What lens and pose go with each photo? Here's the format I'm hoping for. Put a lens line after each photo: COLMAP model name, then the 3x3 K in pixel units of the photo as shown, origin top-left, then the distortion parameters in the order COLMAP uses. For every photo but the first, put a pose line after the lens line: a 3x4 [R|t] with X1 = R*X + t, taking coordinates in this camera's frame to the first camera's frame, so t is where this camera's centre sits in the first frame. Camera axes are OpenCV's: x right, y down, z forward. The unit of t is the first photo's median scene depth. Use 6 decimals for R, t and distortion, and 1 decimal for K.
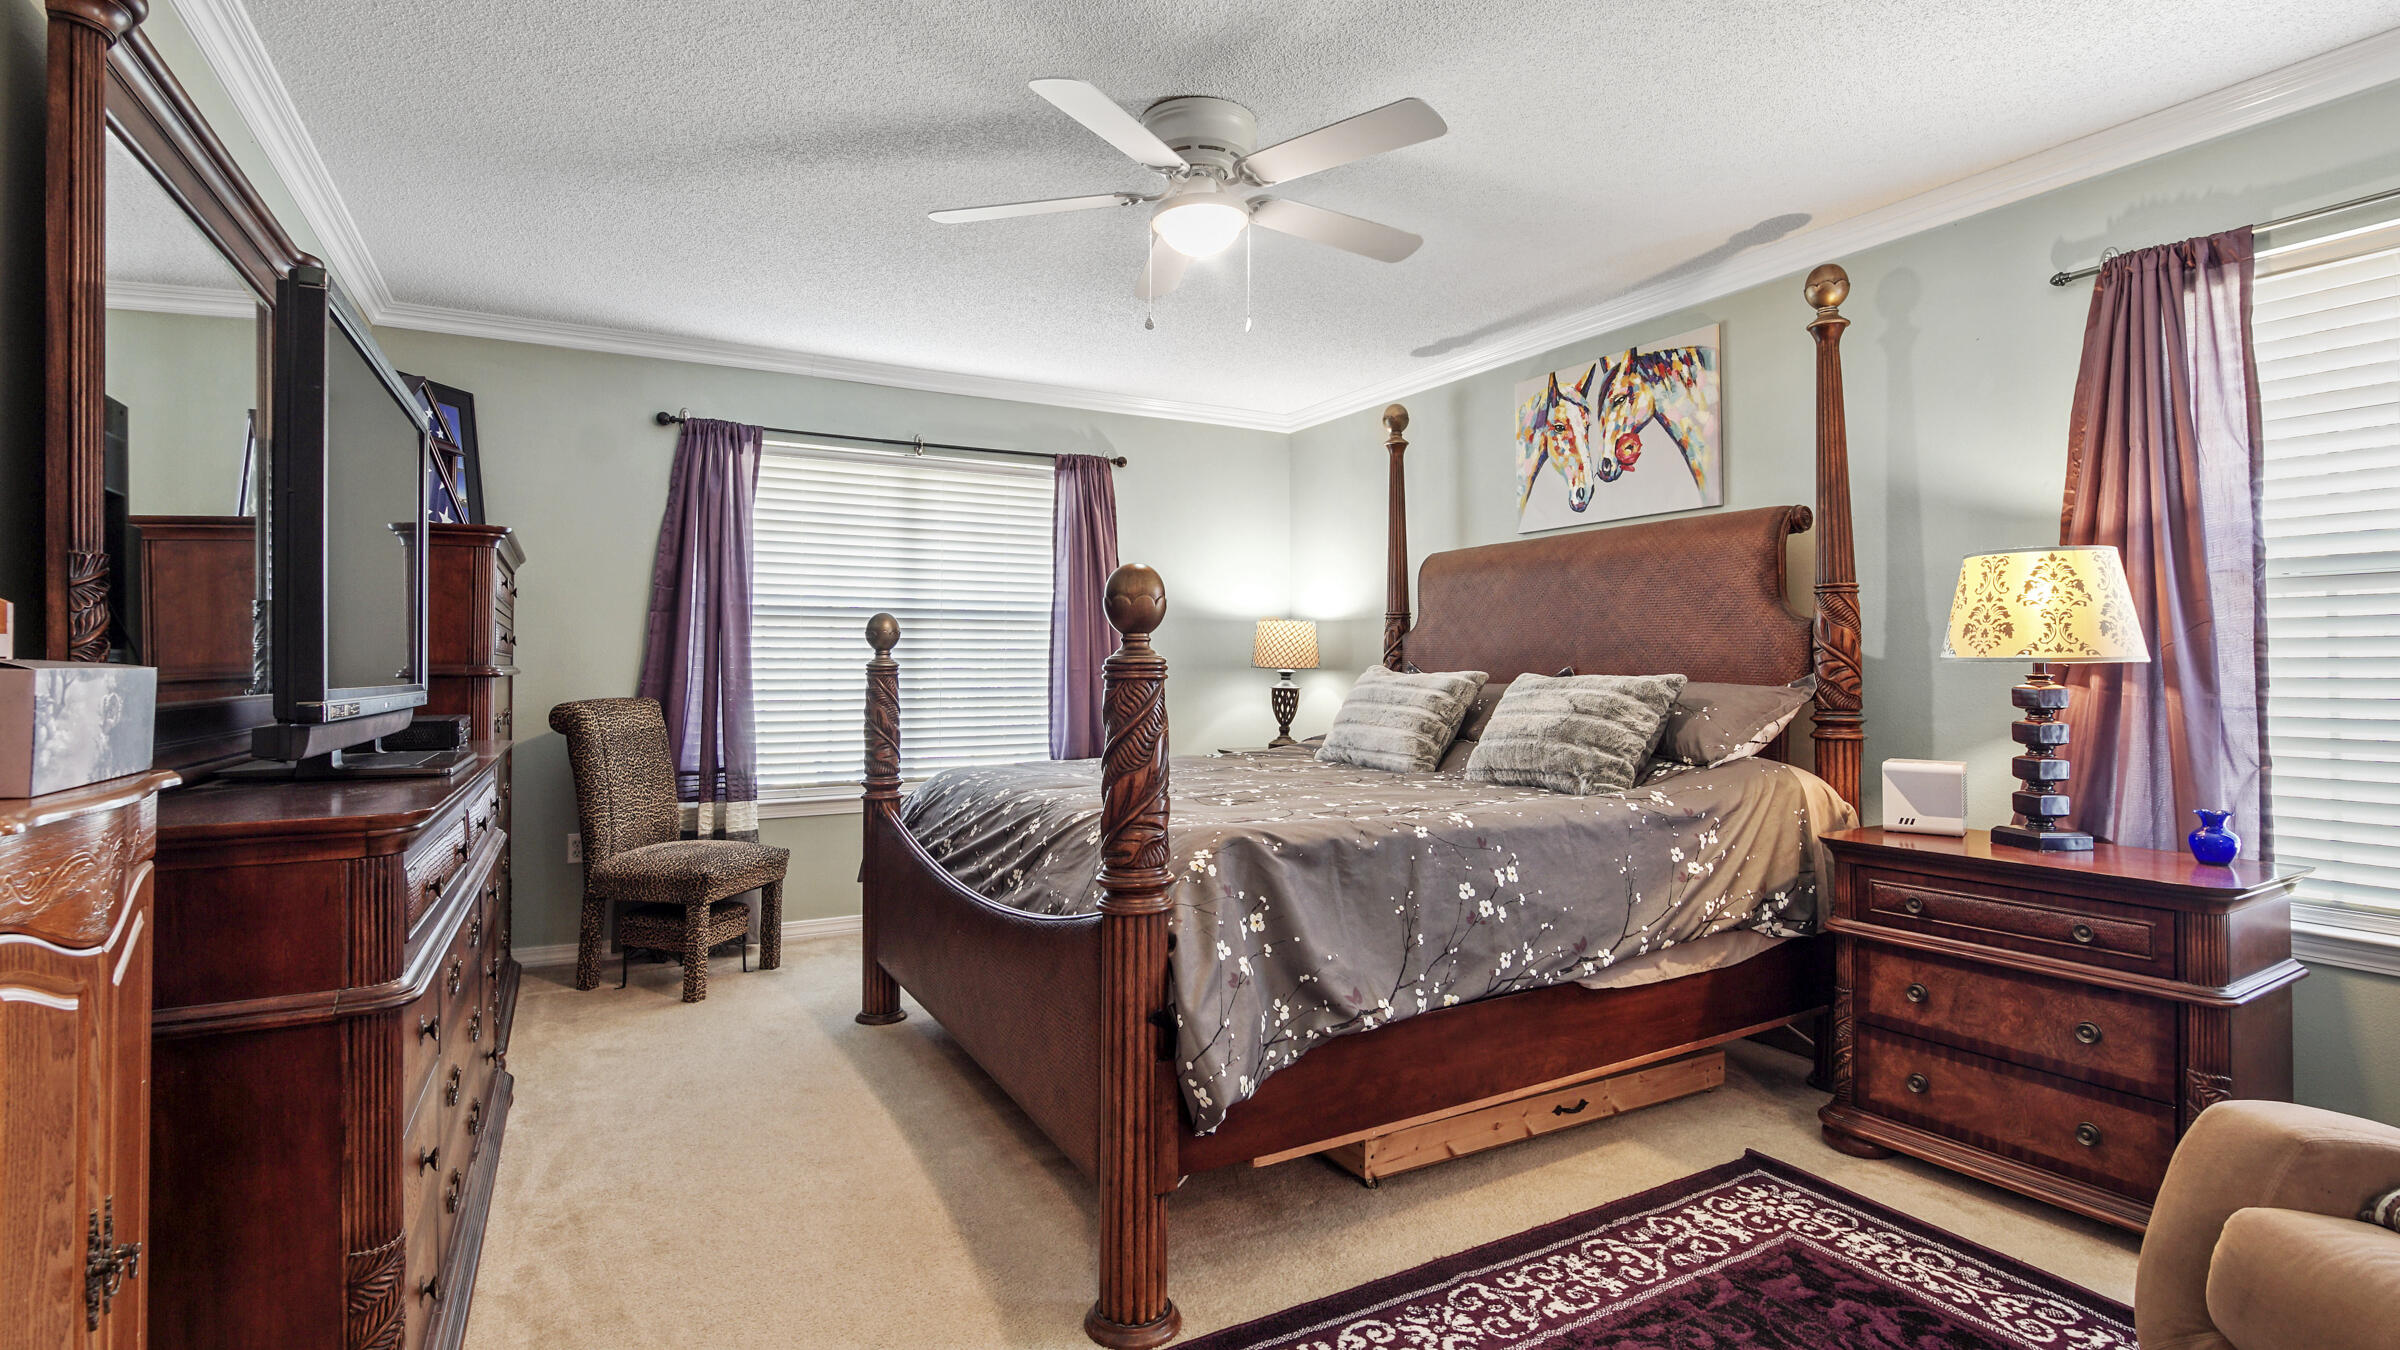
lens RADIAL K [[1110.6, 0, 1200.0], [0, 1110.6, 675.0], [0, 0, 1]] dist [-0.020703, 0.000441]
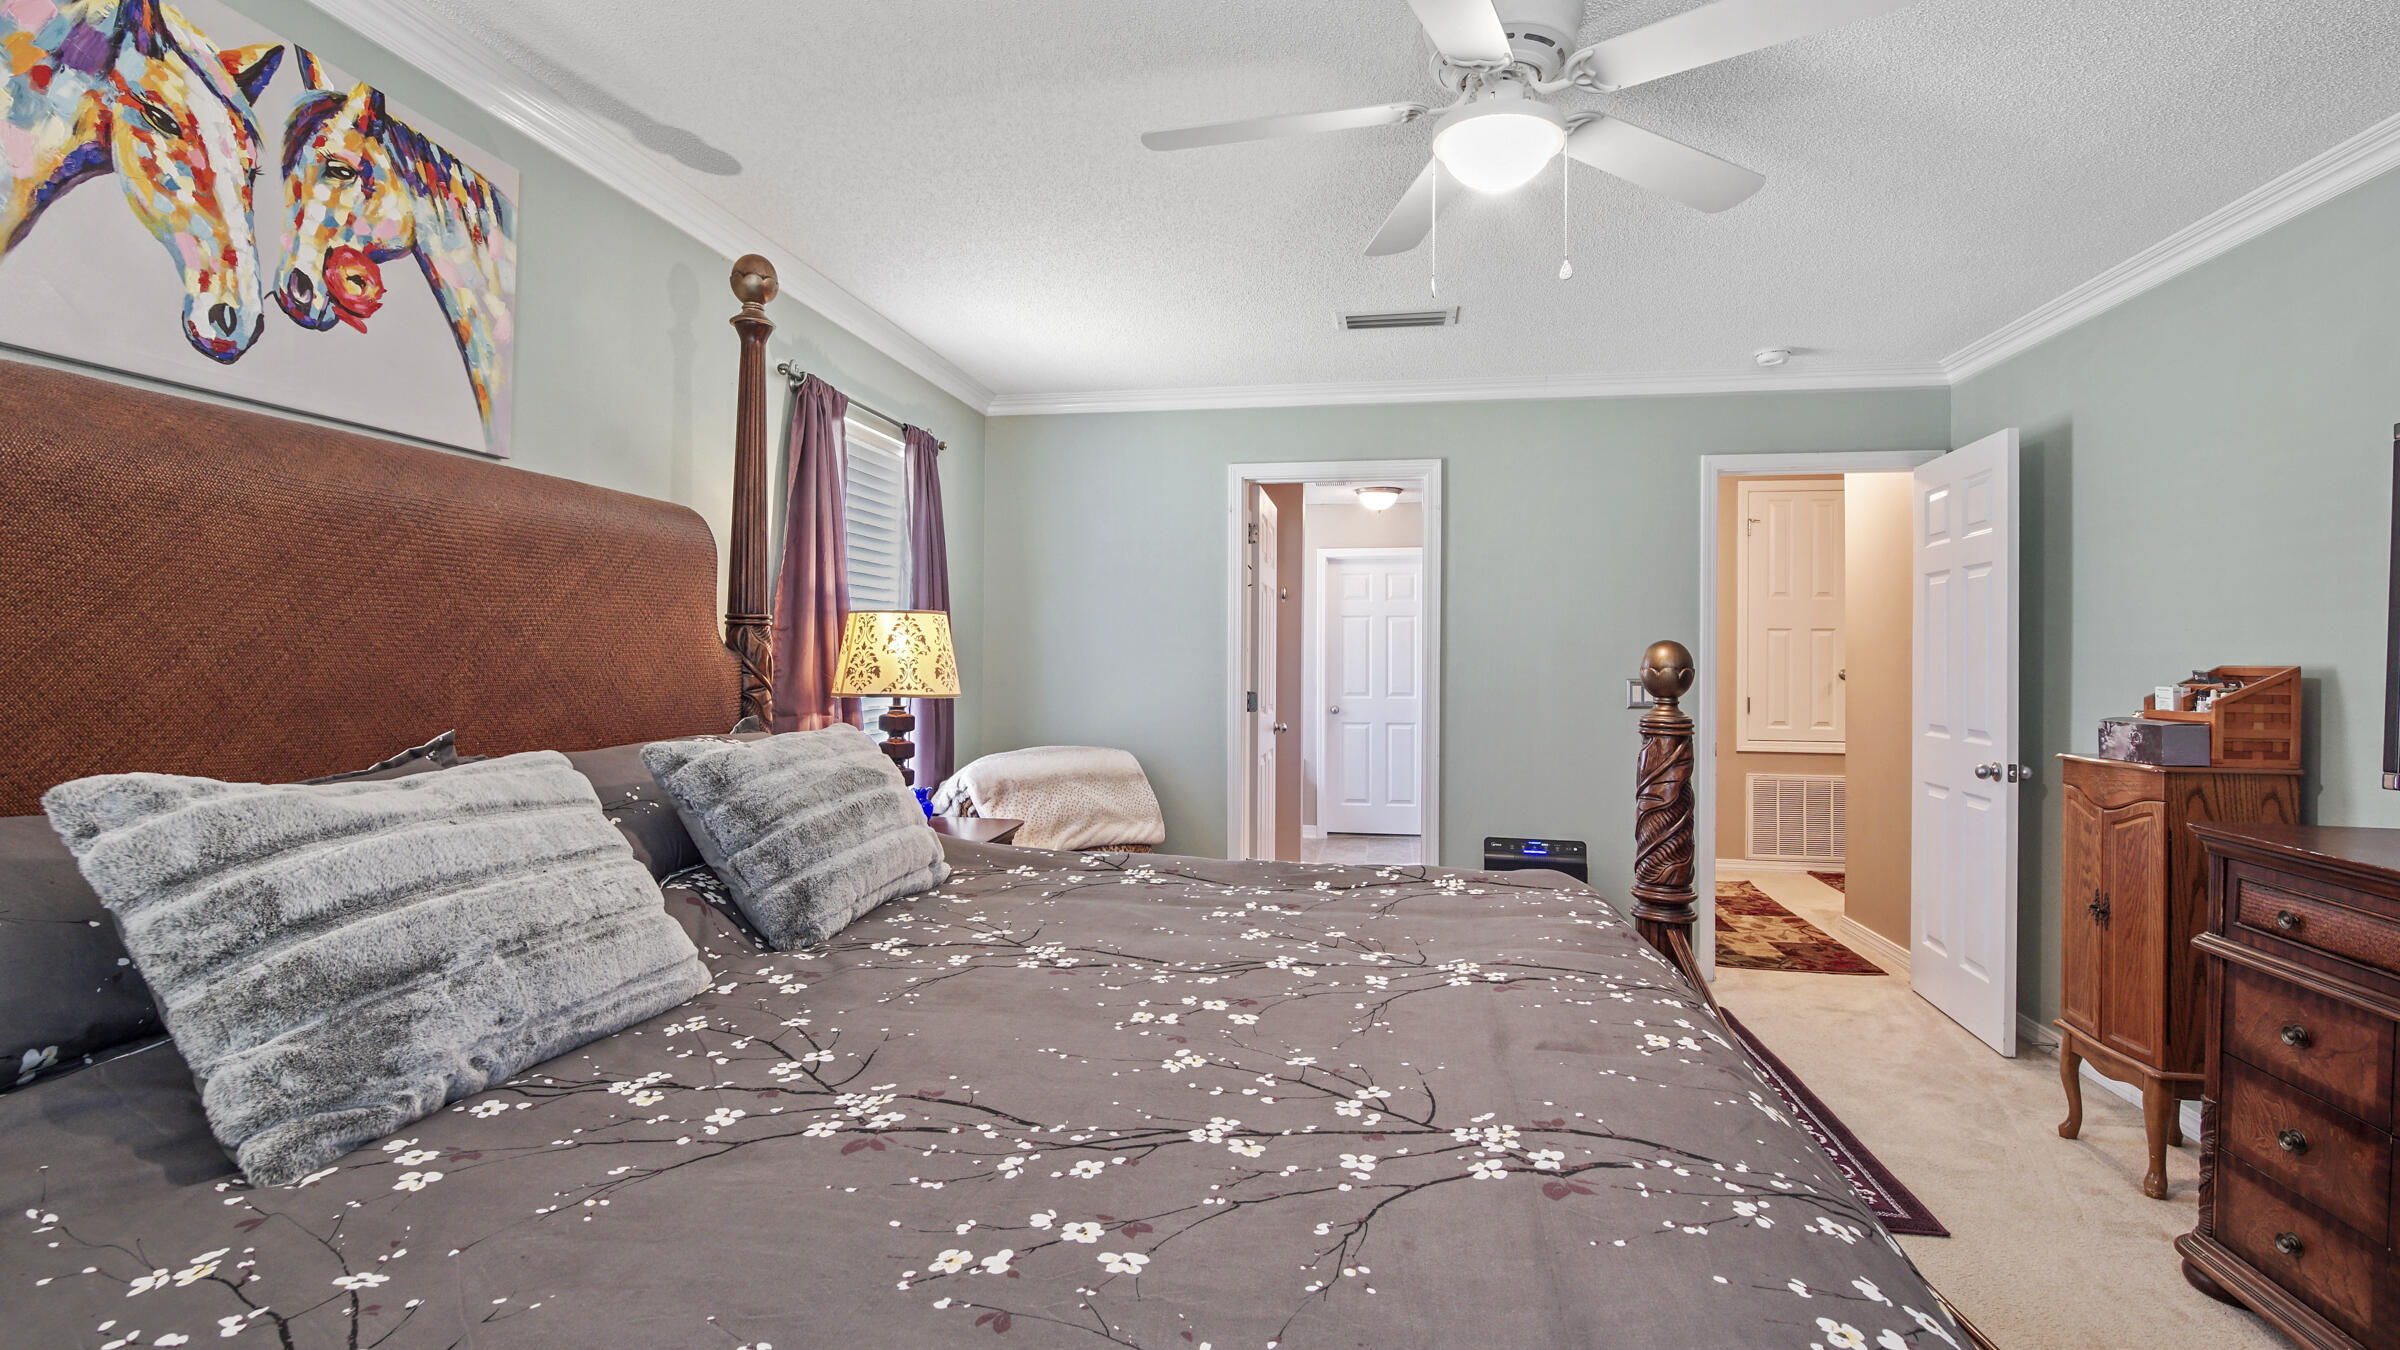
lens RADIAL K [[1110.6, 0, 1200.0], [0, 1110.6, 675.0], [0, 0, 1]] dist [-0.020703, 0.000441]
pose [[-0.780121, -0.012751, 0.625499, -0.213612], [-0.002740, 0.999852, 0.016964, -0.039617], [-0.625623, 0.011520, -0.780041, 1.157442]]
